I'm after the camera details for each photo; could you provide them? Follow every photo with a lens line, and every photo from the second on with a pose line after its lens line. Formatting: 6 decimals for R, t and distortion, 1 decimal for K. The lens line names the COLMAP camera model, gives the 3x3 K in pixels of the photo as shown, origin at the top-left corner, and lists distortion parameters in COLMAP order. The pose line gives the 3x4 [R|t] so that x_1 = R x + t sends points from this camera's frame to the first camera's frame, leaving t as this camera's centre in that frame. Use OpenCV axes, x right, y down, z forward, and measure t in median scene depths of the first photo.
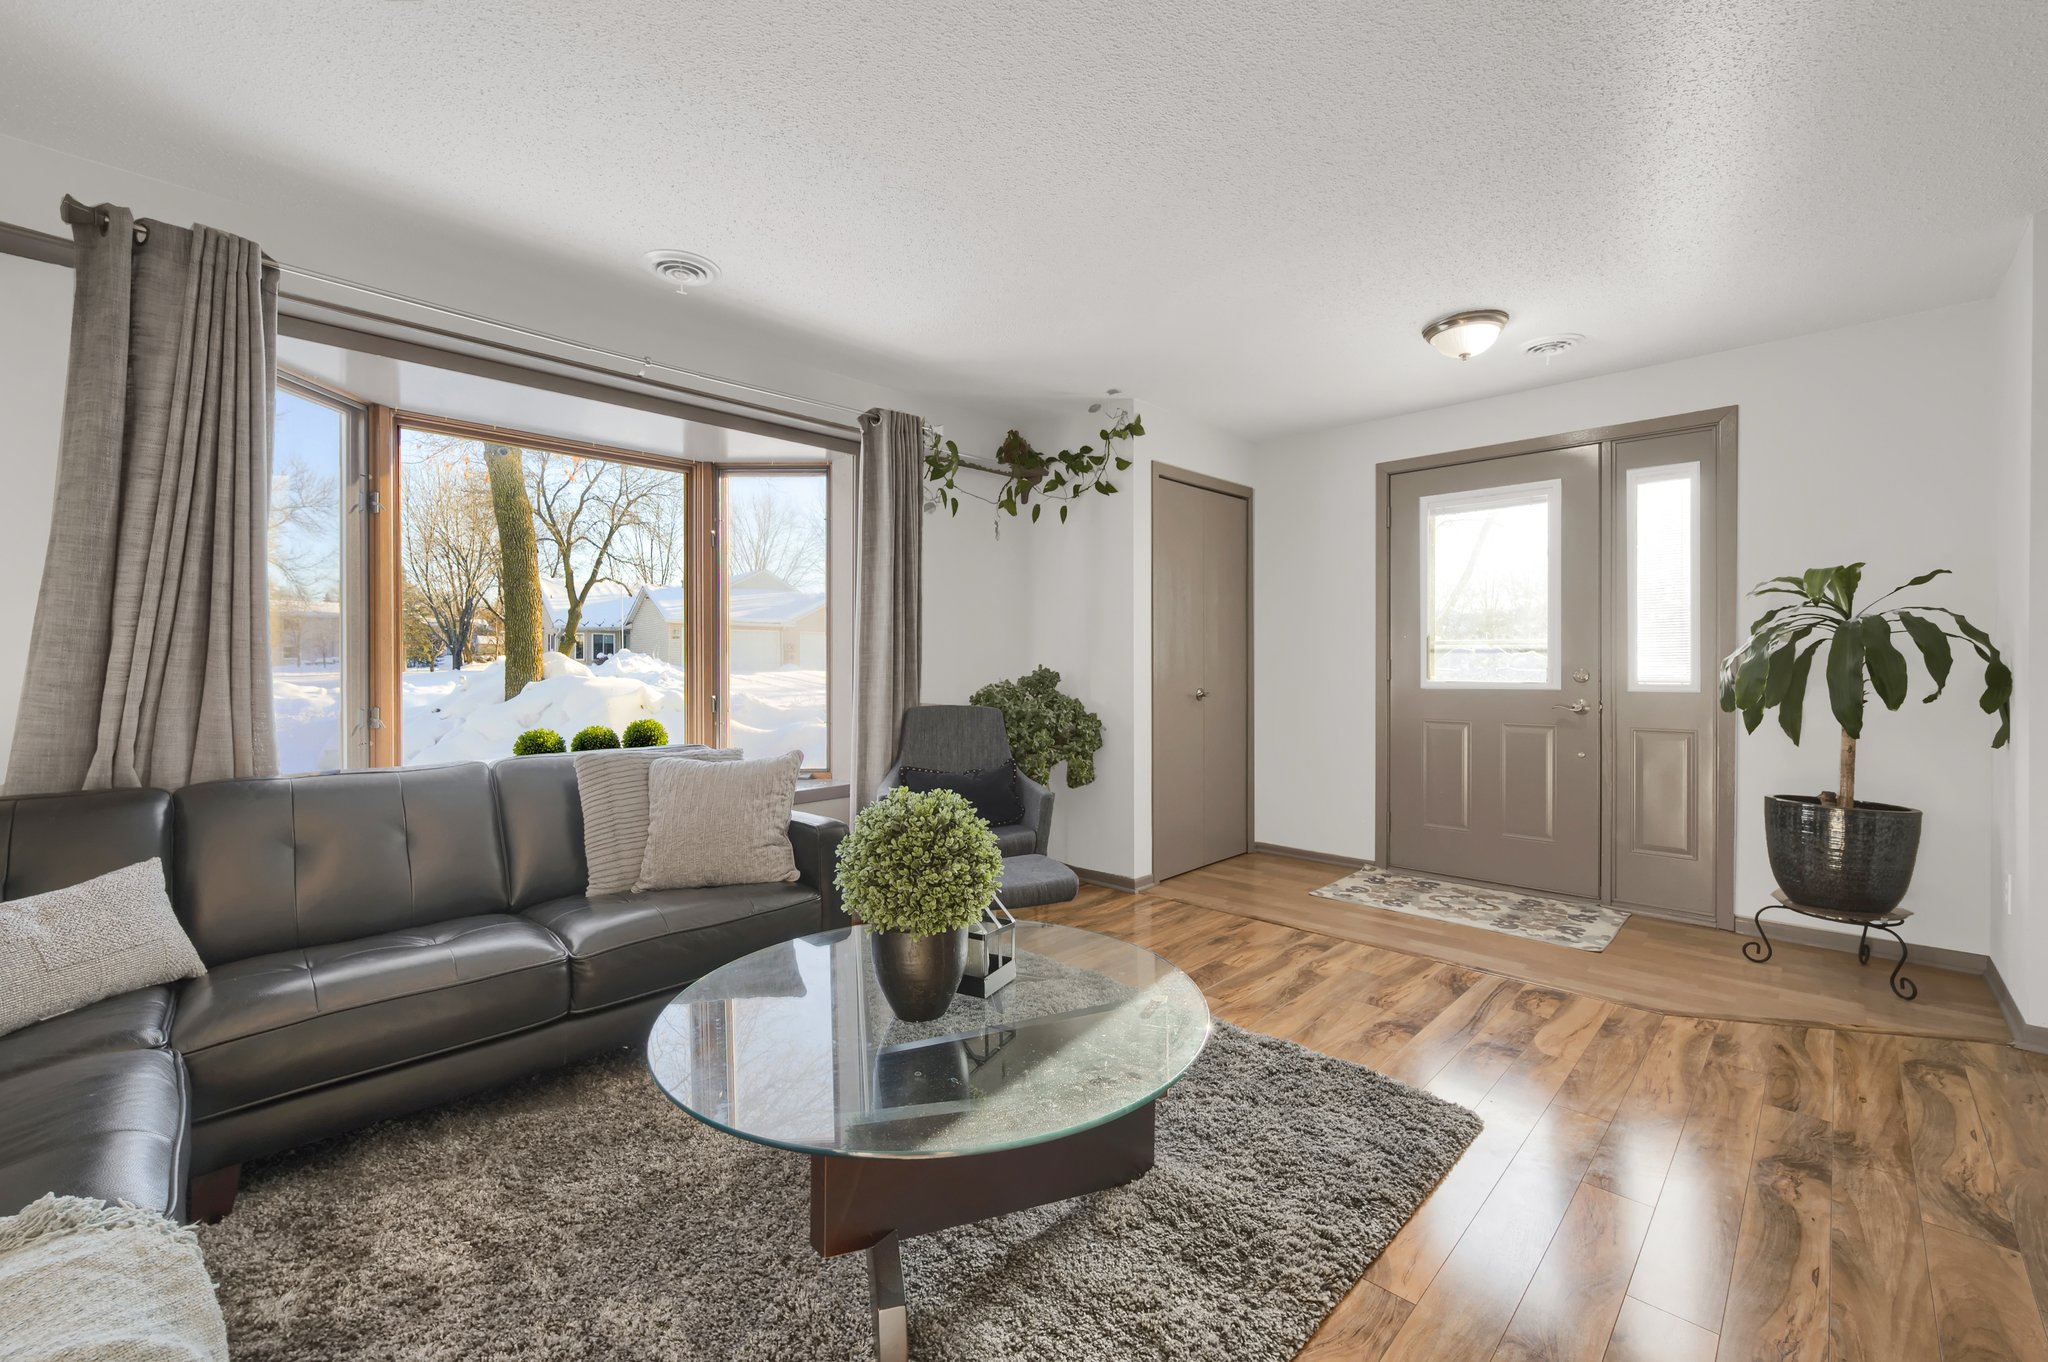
lens RADIAL K [[837.0, 0, 1012.3], [0, 837.0, 669.0], [0, 0, 1]] dist [0.002875, 0.000068]
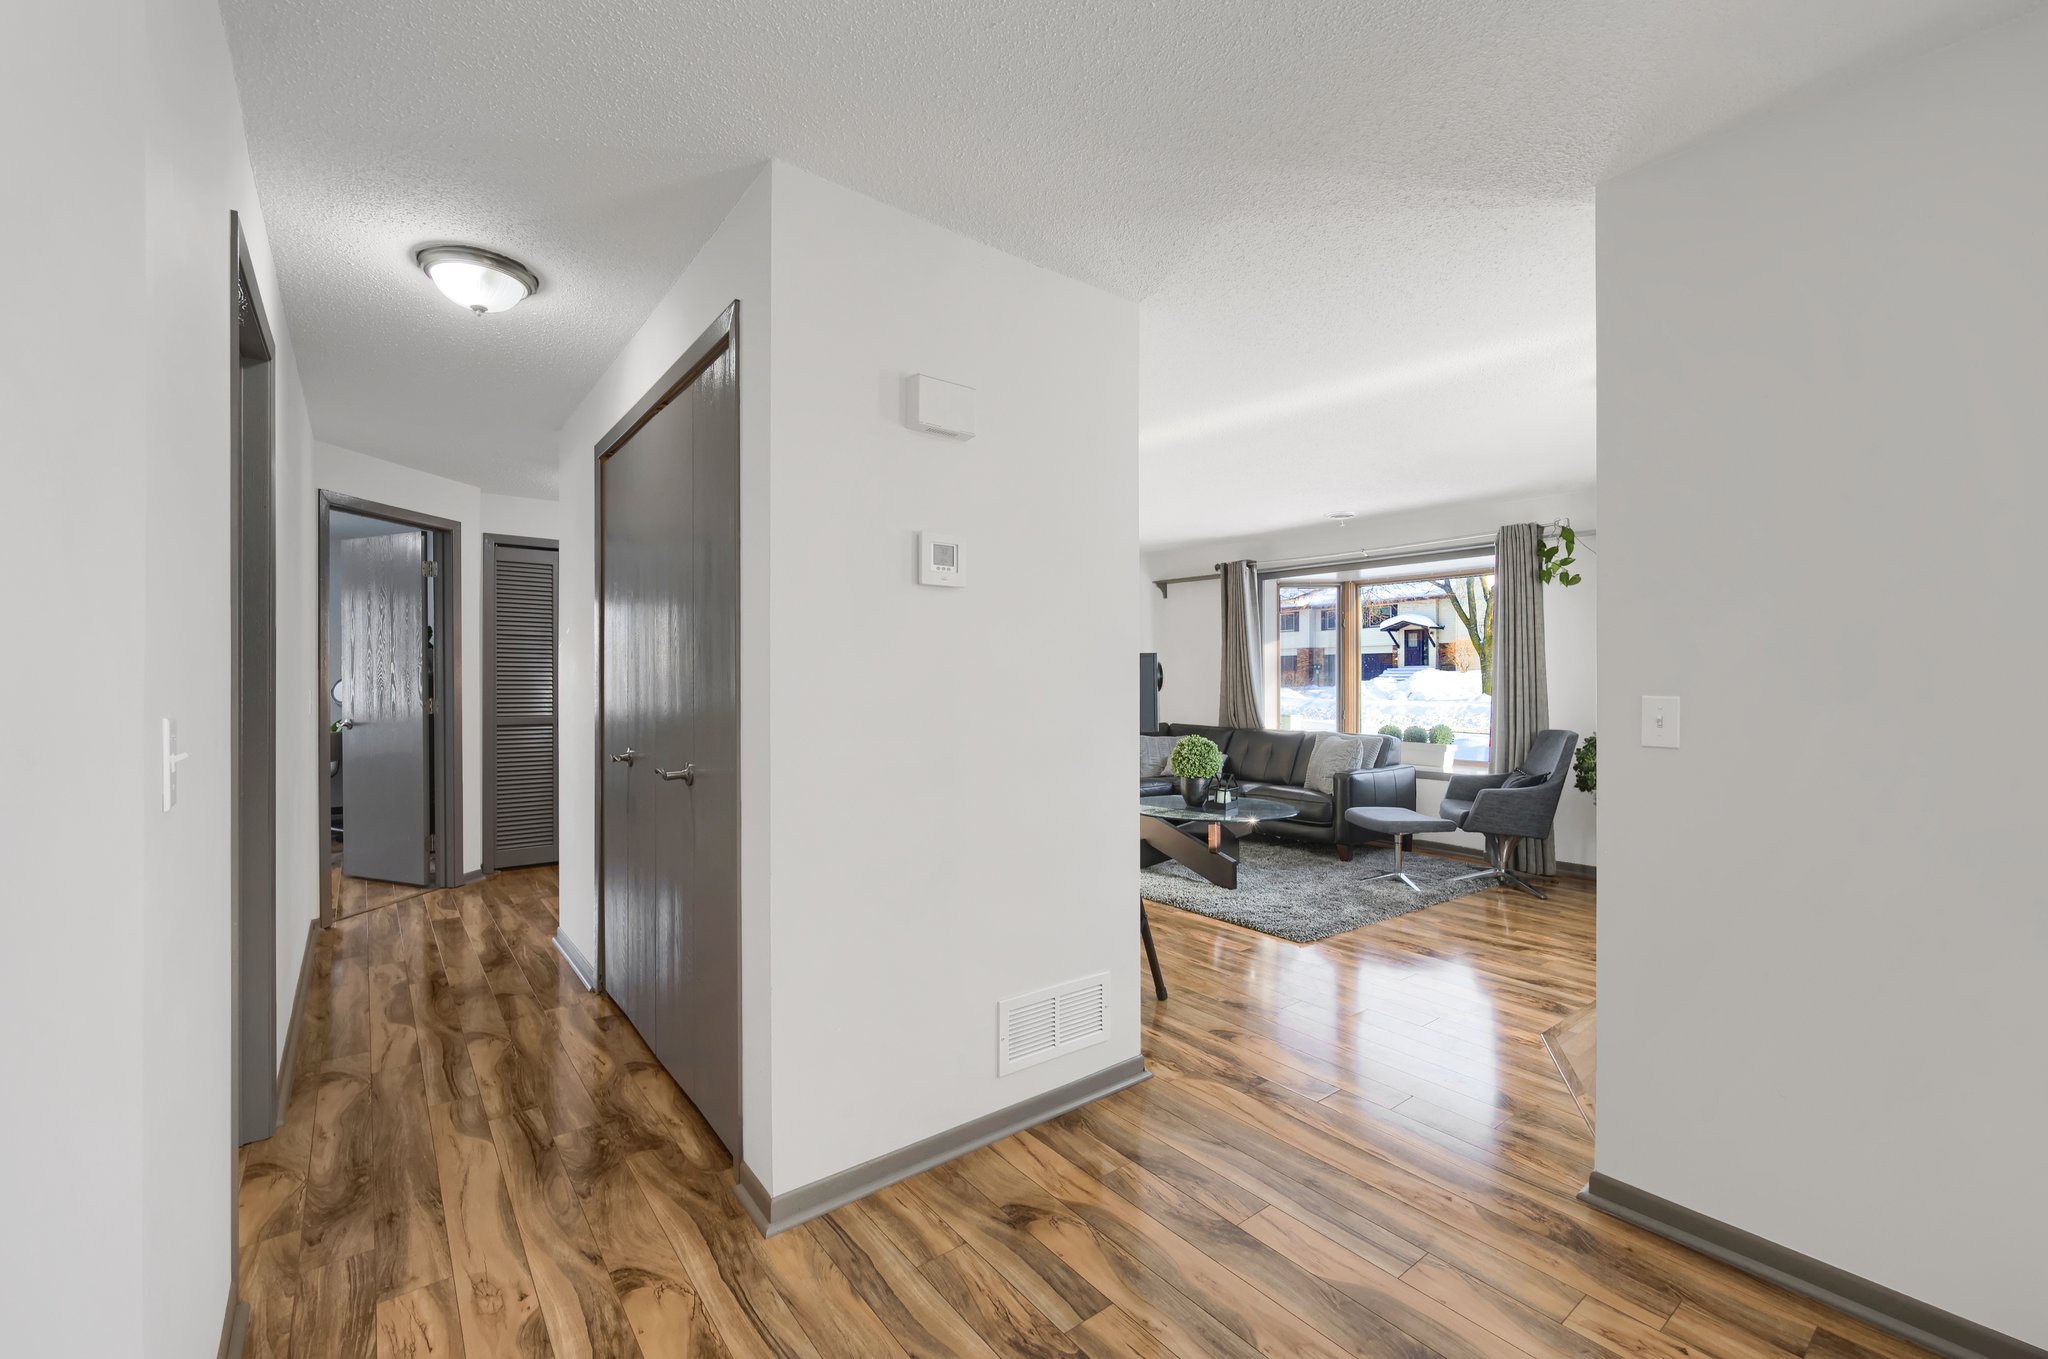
lens RADIAL K [[837.0, 0, 1010.2], [0, 837.0, 682.0], [0, 0, 1]] dist [0.002875, 0.000068]
pose [[-0.144176, 0.006810, -0.989529, 1.643643], [-0.009241, 0.999923, 0.008229, -0.039563], [0.989509, 0.010331, -0.144102, 0.398347]]
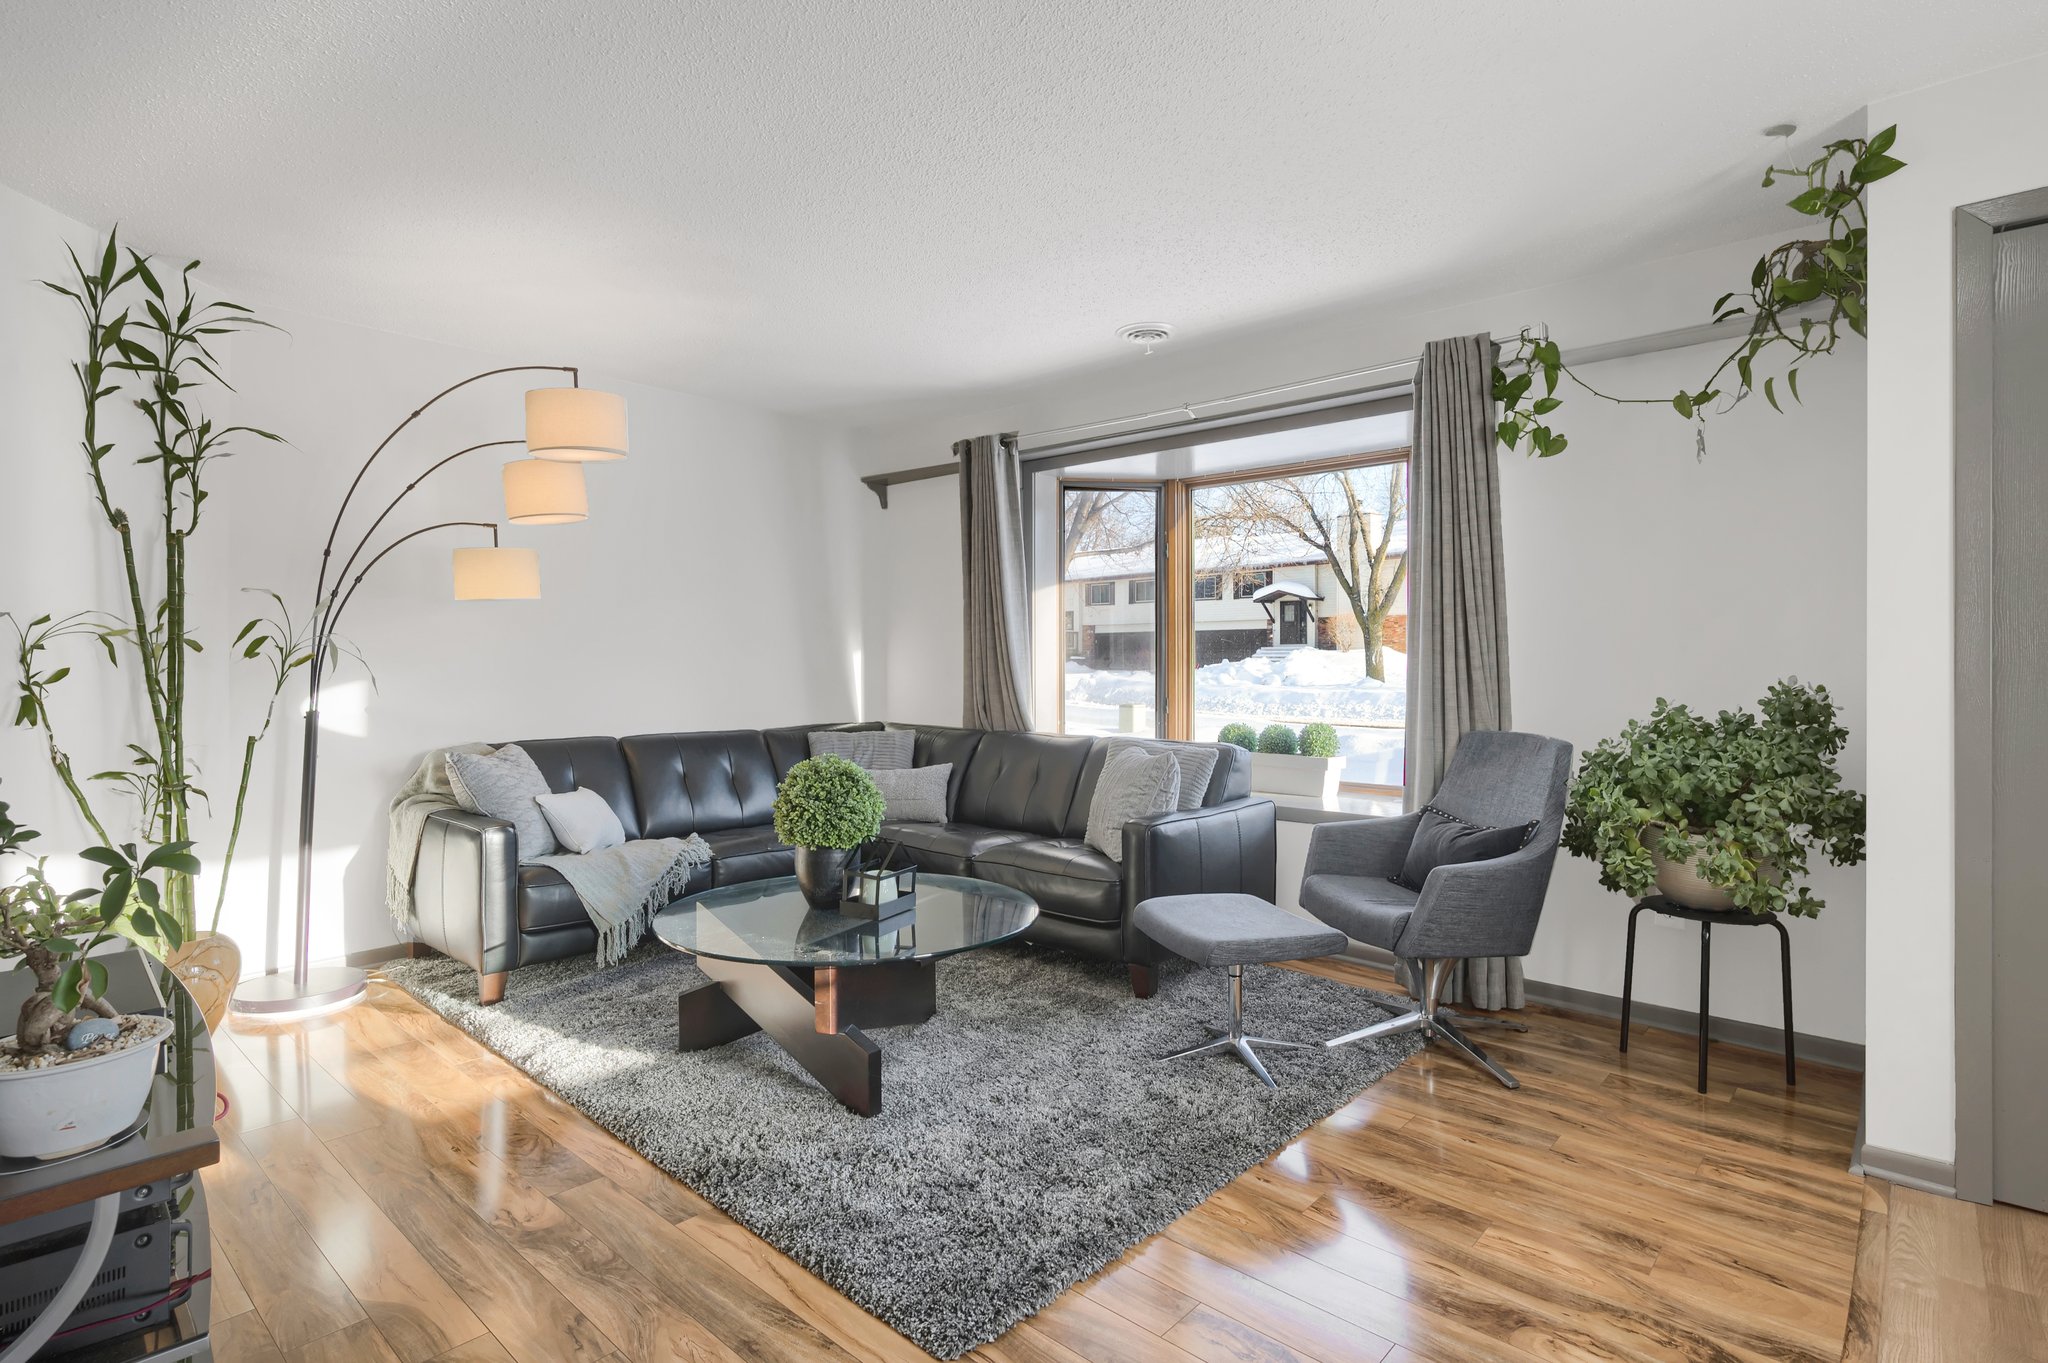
lens RADIAL K [[1017.6, 0, 1016.2], [0, 1017.6, 662.2], [0, 0, 1]] dist [-0.001558, 0.000193]
pose [[0.039508, 0.004225, -0.999210, 0.890062], [-0.011161, 0.999931, 0.003787, -0.014379], [0.999157, 0.011002, 0.039552, 0.659450]]
